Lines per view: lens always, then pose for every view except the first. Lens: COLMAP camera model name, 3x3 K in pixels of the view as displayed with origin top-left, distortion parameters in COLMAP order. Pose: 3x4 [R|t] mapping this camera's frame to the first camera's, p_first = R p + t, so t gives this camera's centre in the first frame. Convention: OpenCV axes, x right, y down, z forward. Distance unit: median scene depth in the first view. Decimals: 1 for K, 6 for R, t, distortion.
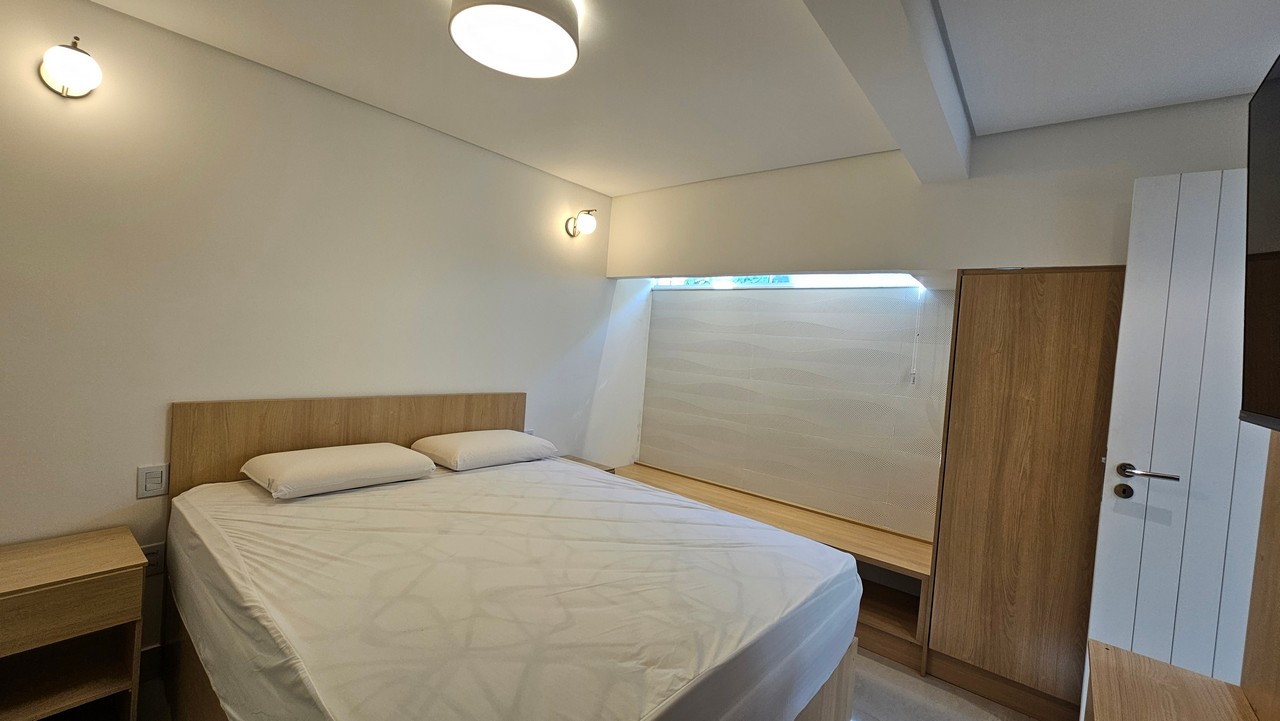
lens RADIAL K [[521.0, 0, 638.7], [0, 521.0, 360.2], [0, 0, 1]] dist [-0.006043, 0.003589]
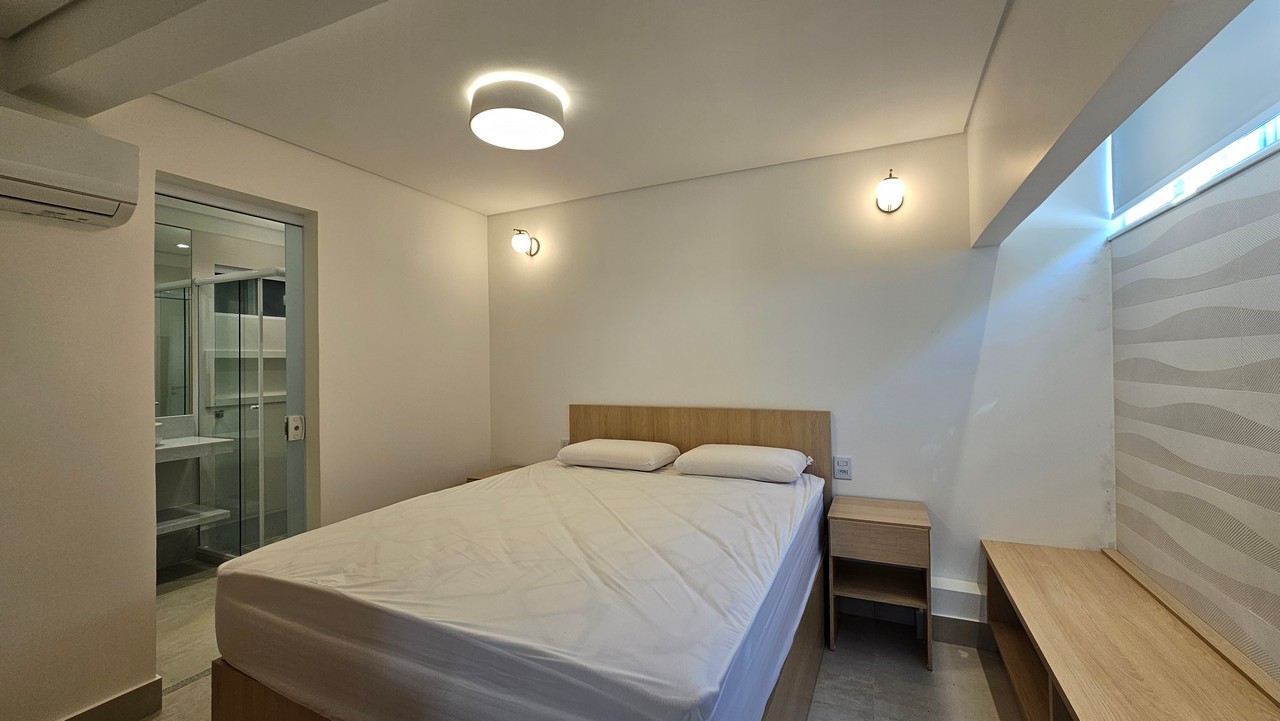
lens RADIAL K [[521.0, 0, 641.6], [0, 521.0, 361.1], [0, 0, 1]] dist [-0.006043, 0.003589]
pose [[0.261239, -0.083441, -0.961661, 0.690224], [-0.001711, 0.996215, -0.086904, 0.070075], [0.965273, 0.024348, 0.260108, 0.604835]]
